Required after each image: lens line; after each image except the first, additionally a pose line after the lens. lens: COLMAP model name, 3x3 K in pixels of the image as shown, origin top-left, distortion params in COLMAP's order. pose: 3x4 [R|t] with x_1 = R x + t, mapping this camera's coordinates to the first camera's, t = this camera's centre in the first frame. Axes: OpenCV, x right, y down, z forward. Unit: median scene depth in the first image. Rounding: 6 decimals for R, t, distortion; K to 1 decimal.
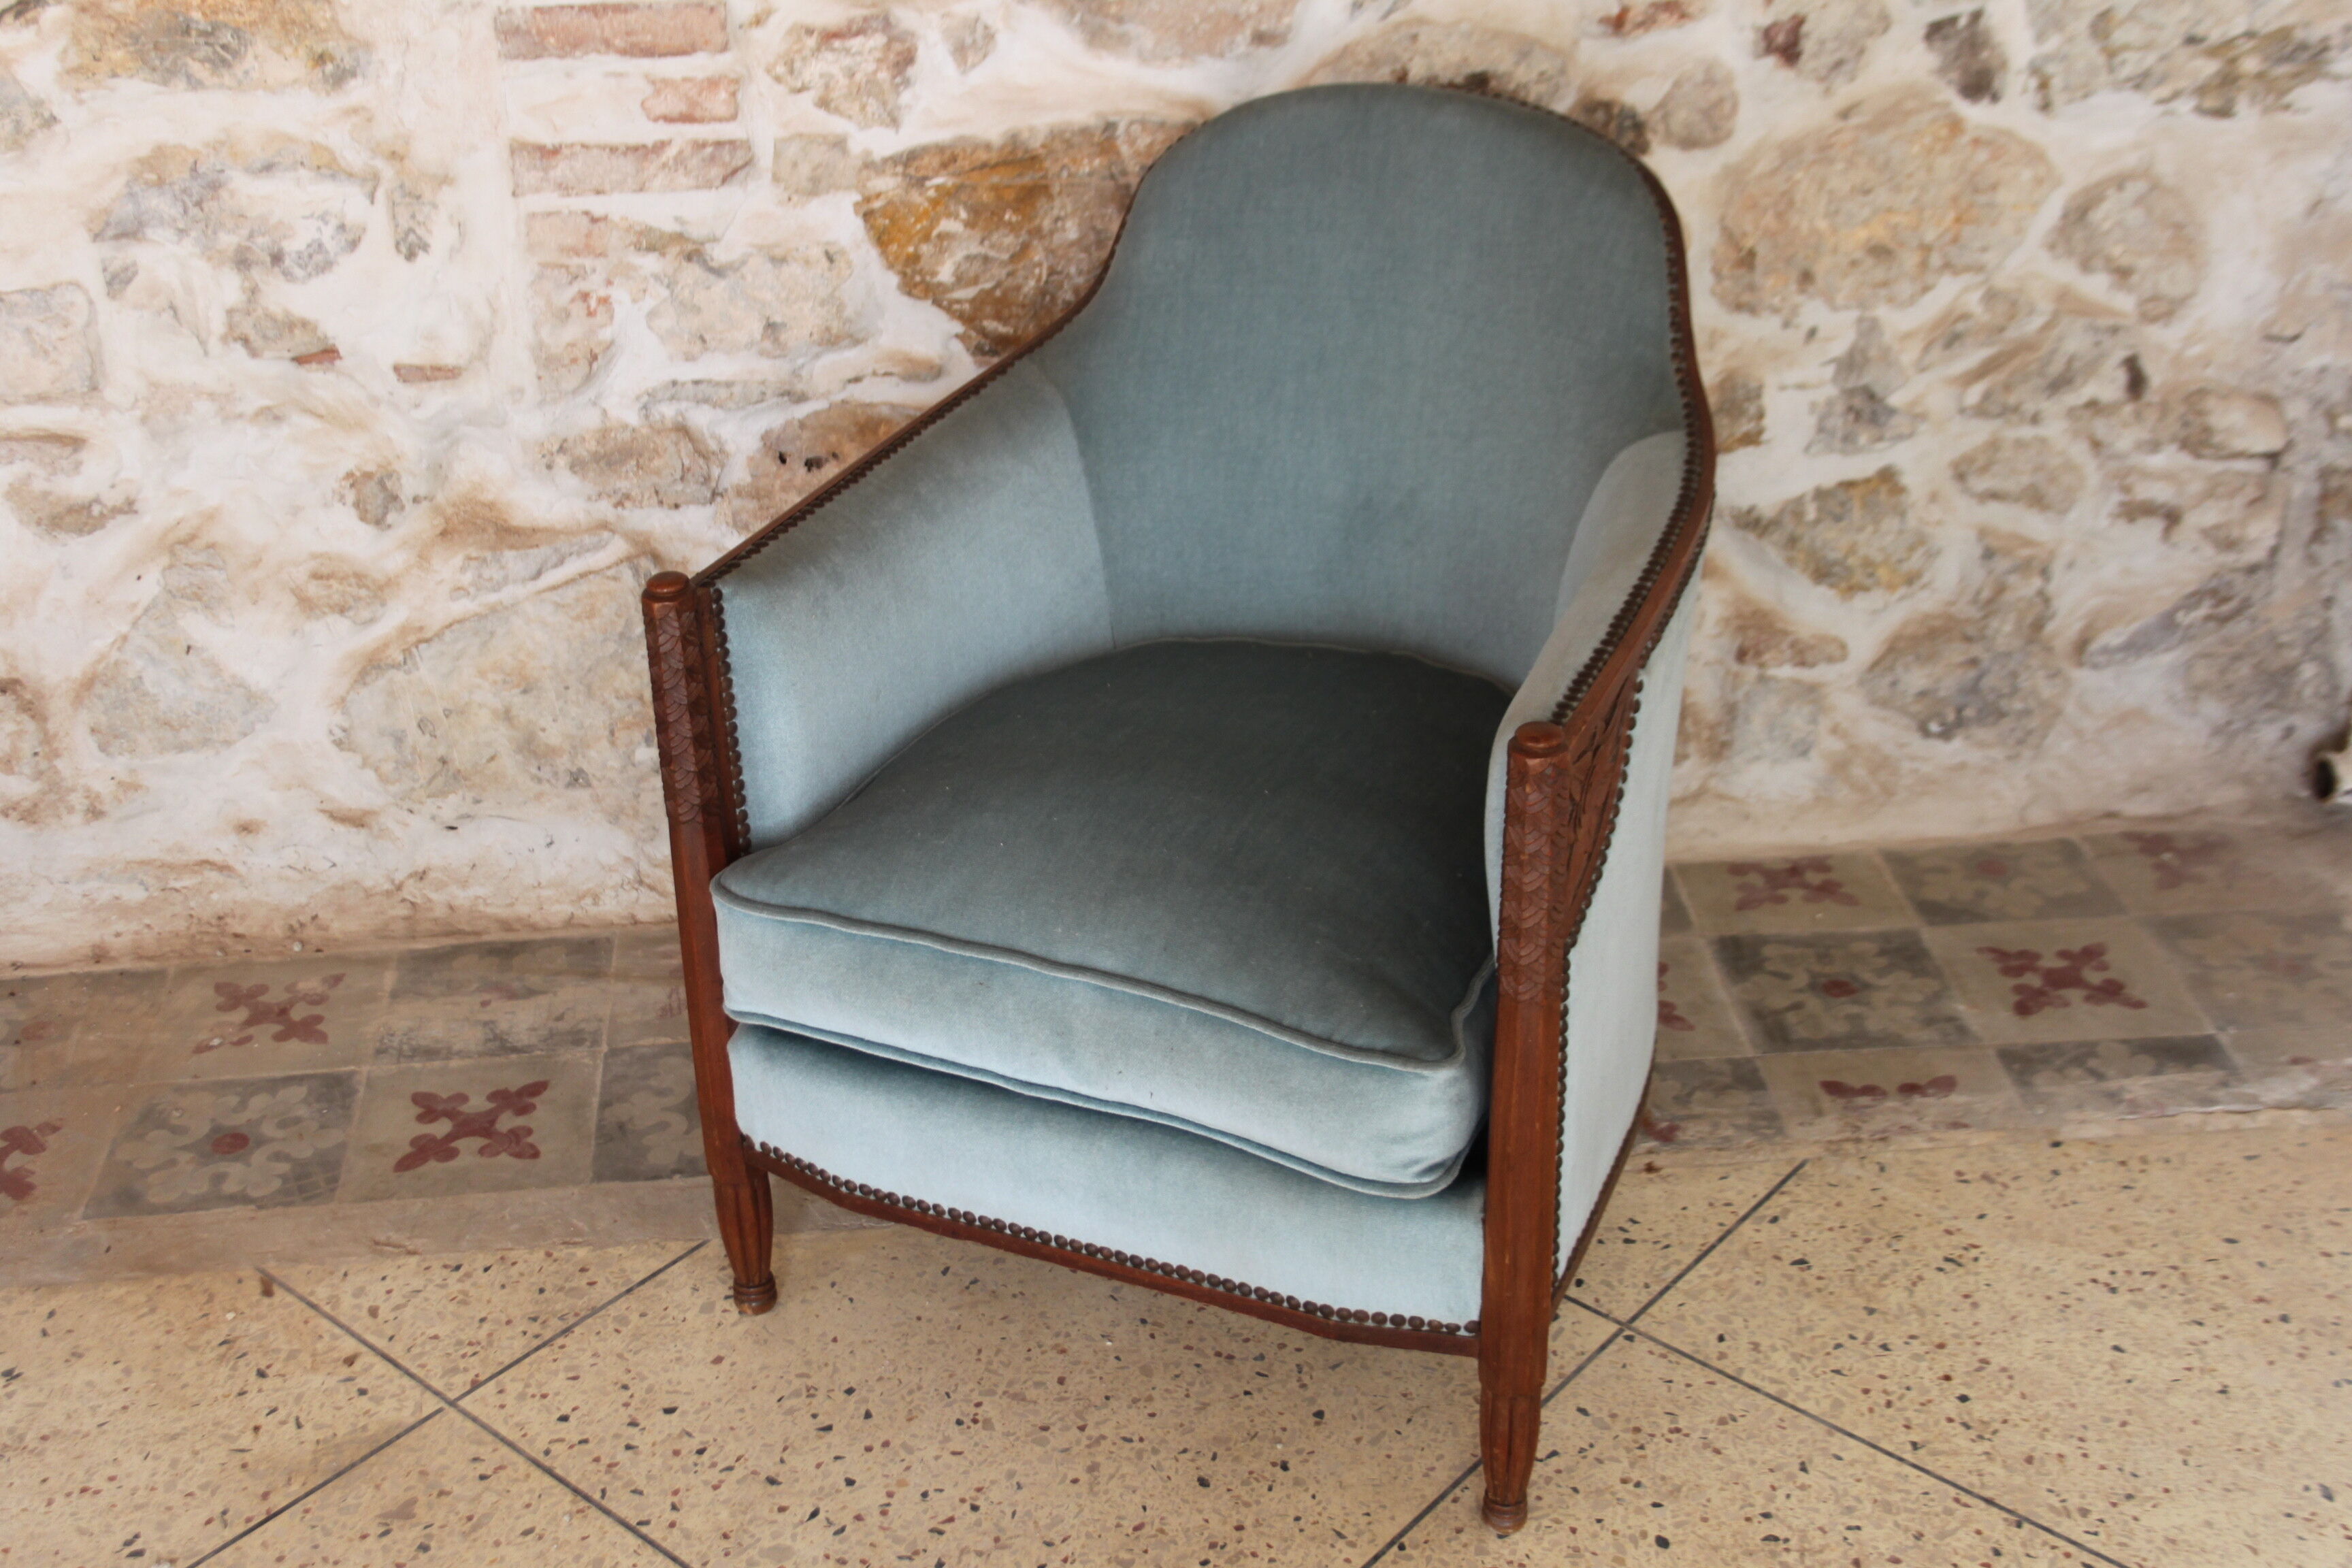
lens RADIAL K [[2936.4, 0, 1209.7], [0, 2936.4, 712.6], [0, 0, 1]] dist [-0.032110, 0.000000]
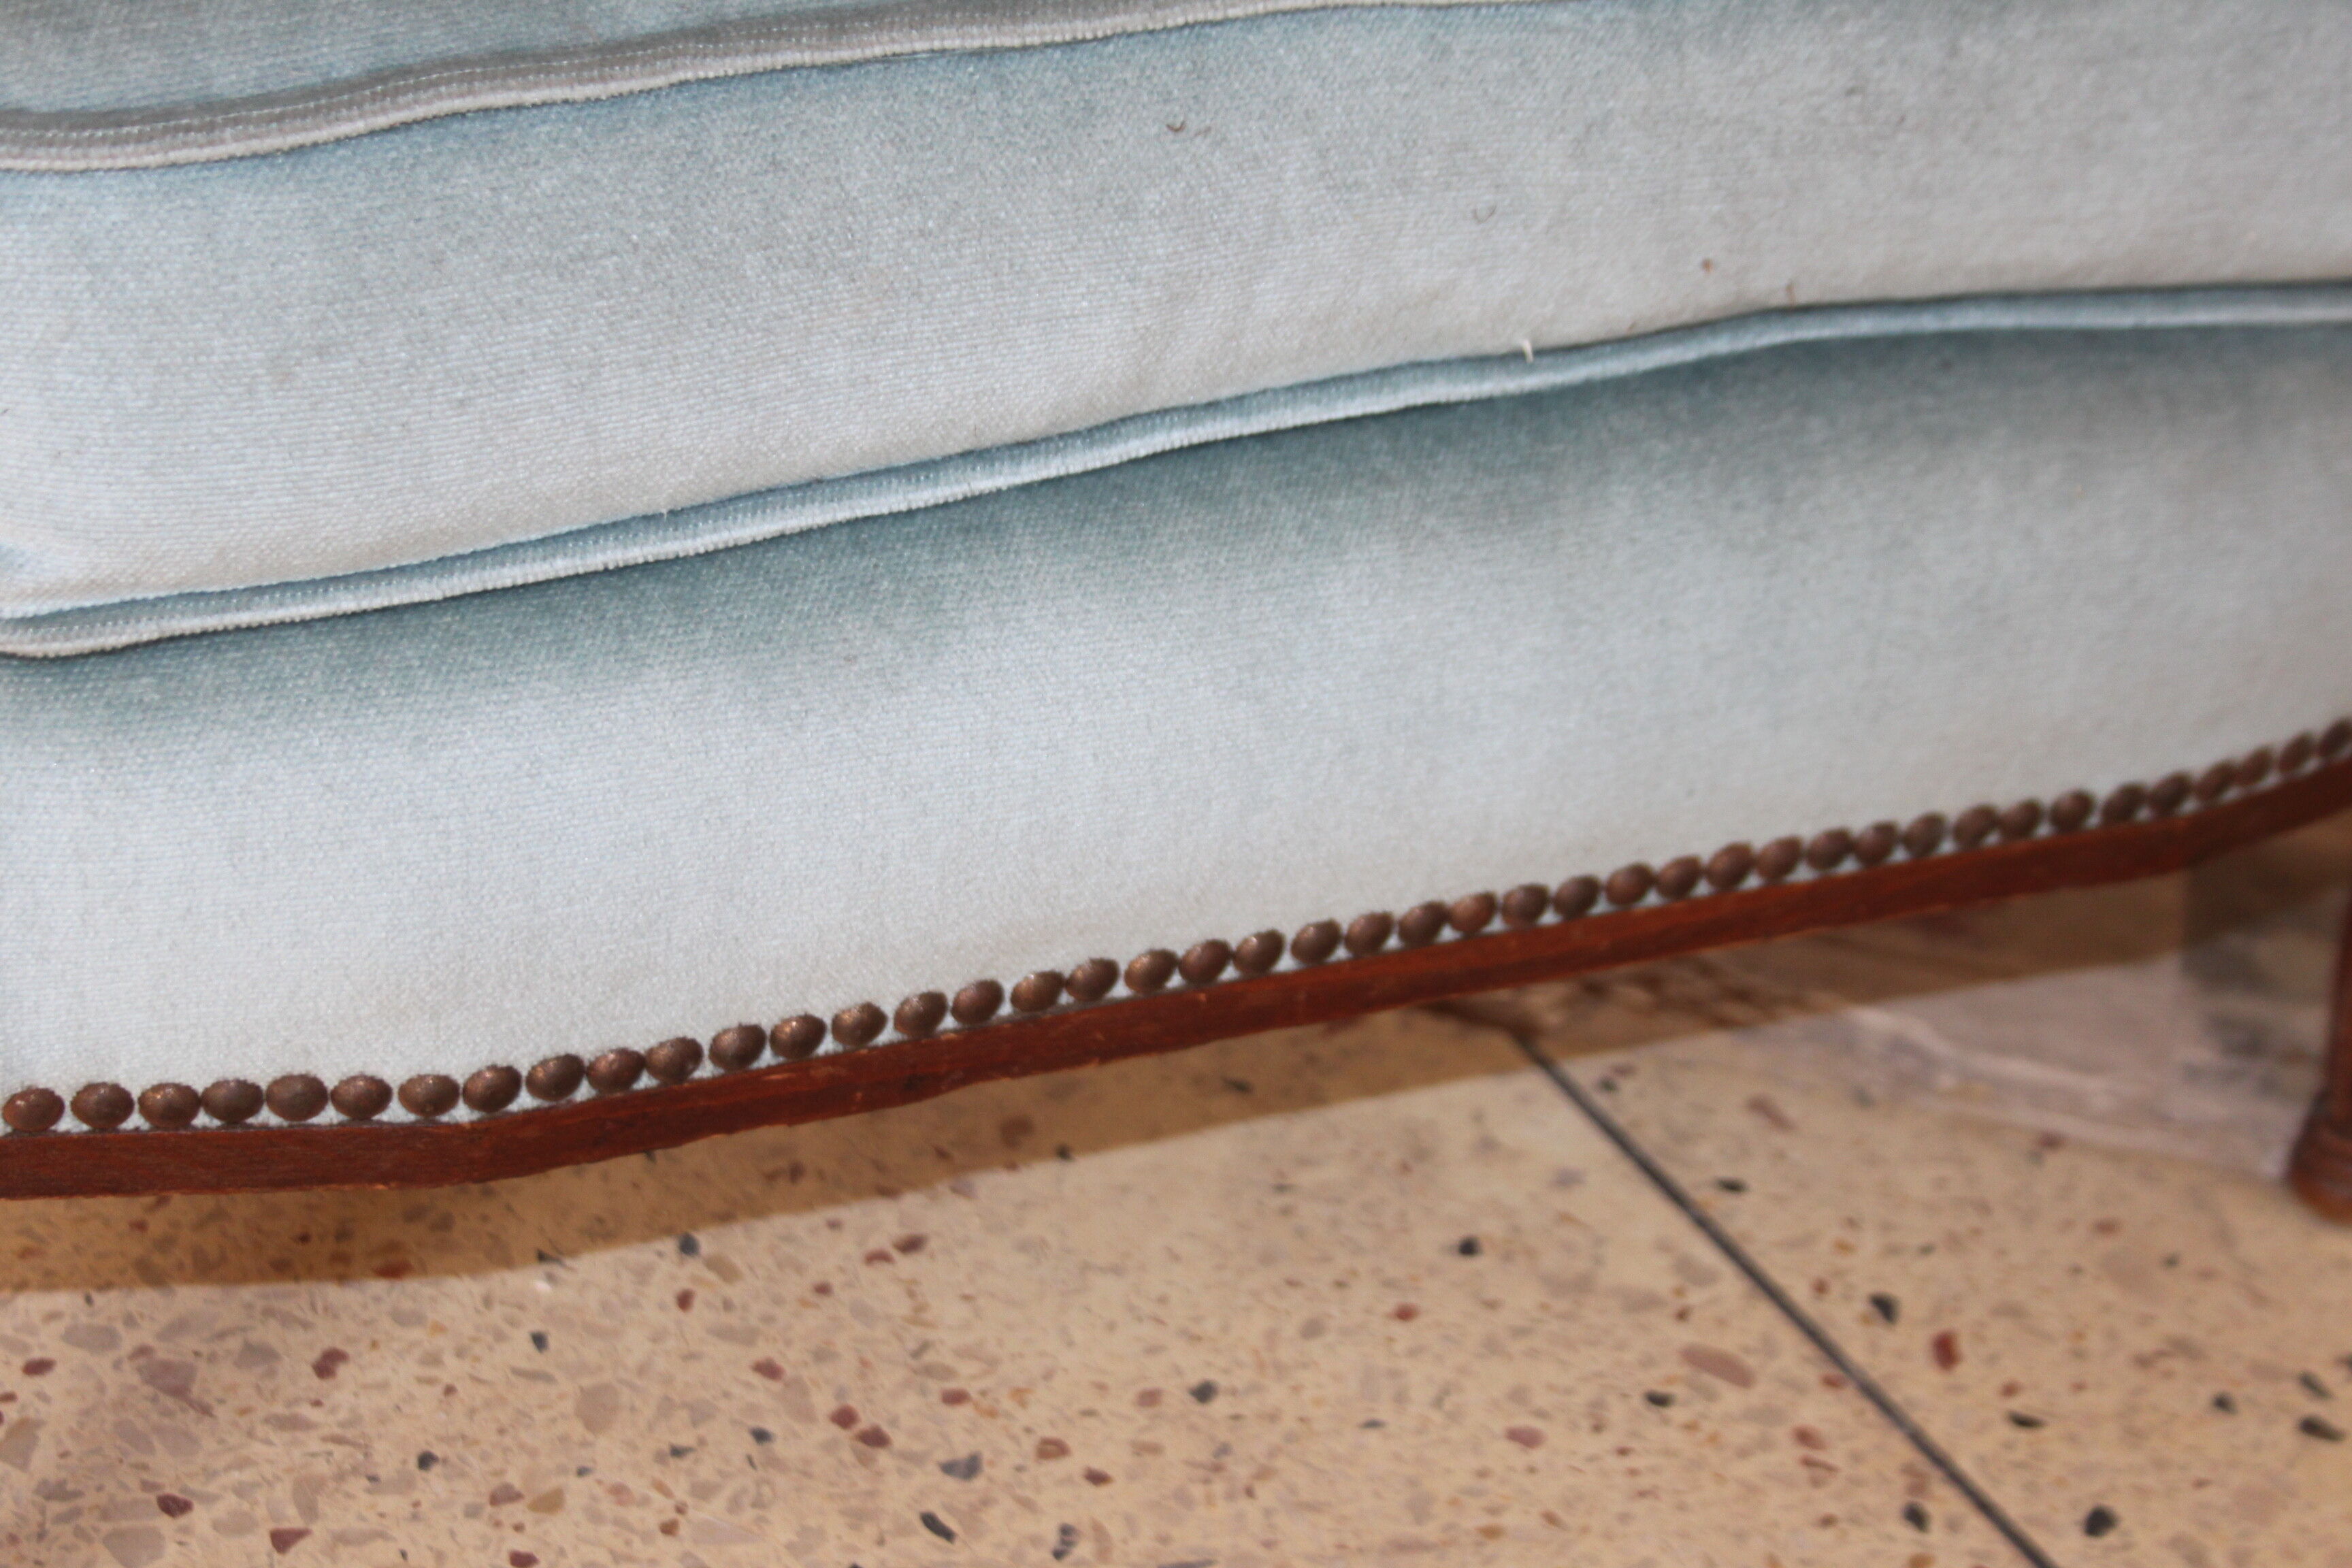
lens RADIAL K [[4176.6, 0, 1200.7], [0, 4176.6, 748.8], [0, 0, 1]] dist [0.071252, 0.000000]
pose [[0.946654, 0.249274, -0.204229, 0.094369], [-0.220374, 0.963164, 0.154113, 0.064138], [0.235122, -0.100885, 0.966716, 0.504537]]
